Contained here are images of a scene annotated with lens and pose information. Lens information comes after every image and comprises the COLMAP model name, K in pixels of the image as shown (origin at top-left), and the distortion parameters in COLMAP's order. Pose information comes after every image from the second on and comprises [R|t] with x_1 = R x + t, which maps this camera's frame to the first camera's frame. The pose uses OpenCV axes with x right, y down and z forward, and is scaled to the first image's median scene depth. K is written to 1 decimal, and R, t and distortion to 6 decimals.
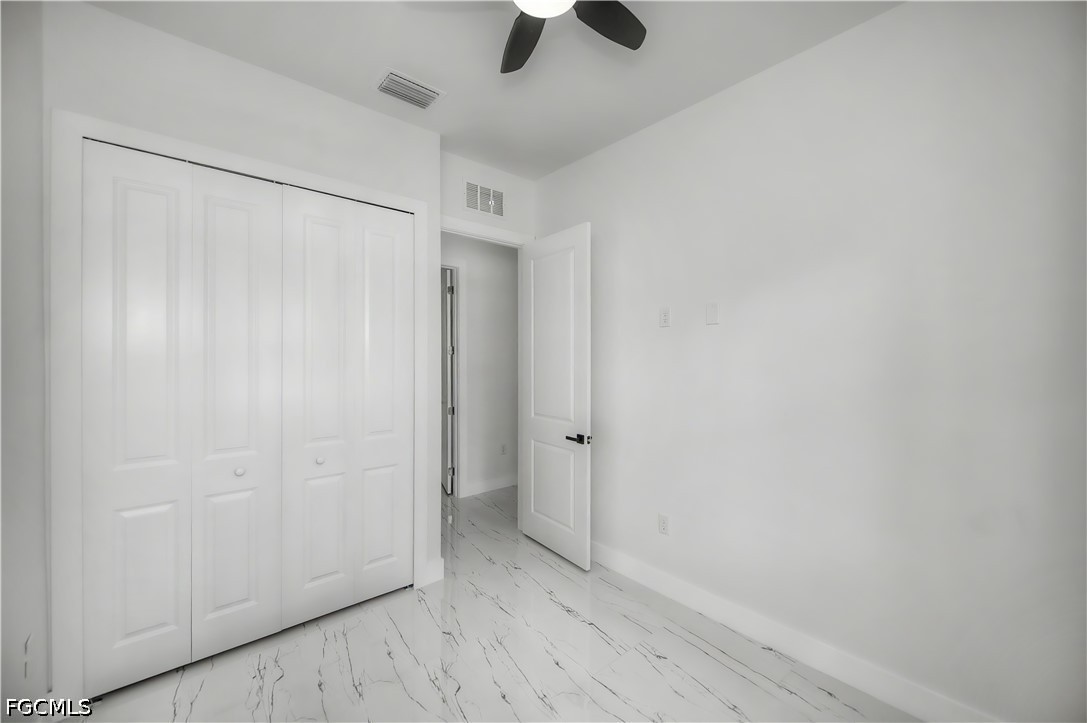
lens RADIAL K [[410.6, 0, 541.5], [0, 410.6, 353.2], [0, 0, 1]] dist [-0.002366, -0.000192]
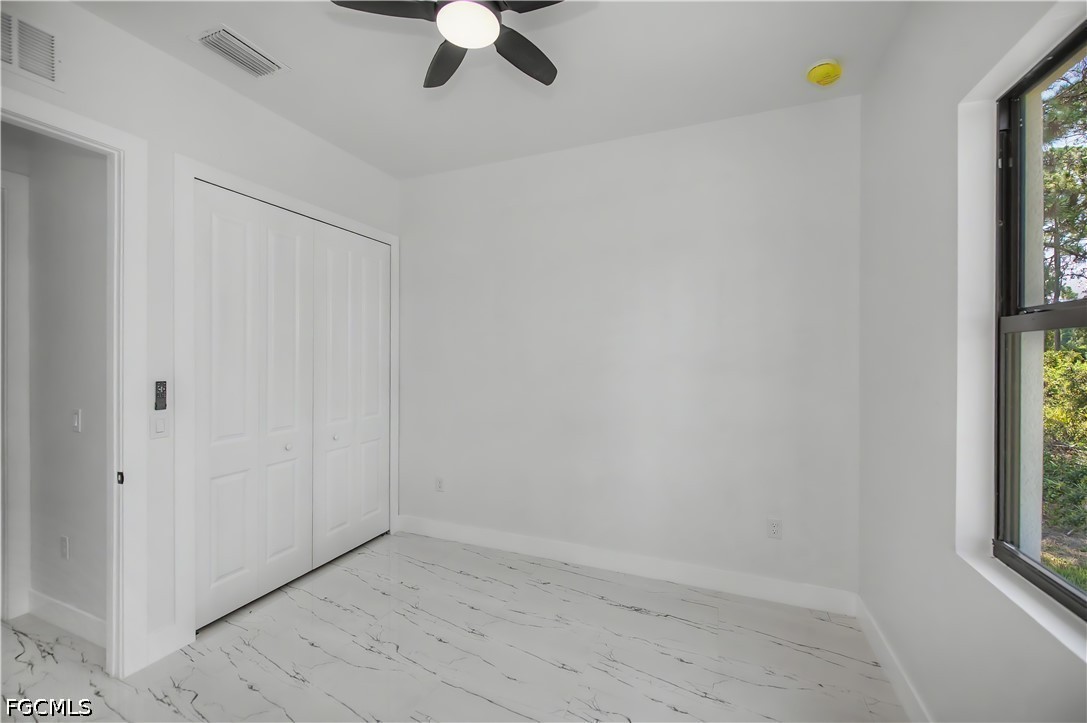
lens RADIAL K [[435.1, 0, 547.9], [0, 435.1, 352.9], [0, 0, 1]] dist [0.003493, -0.002408]
pose [[0.883422, 0.002314, 0.468573, -0.536725], [-0.006454, 0.999953, 0.007230, -0.010259], [-0.468534, -0.009411, 0.883395, -0.459503]]
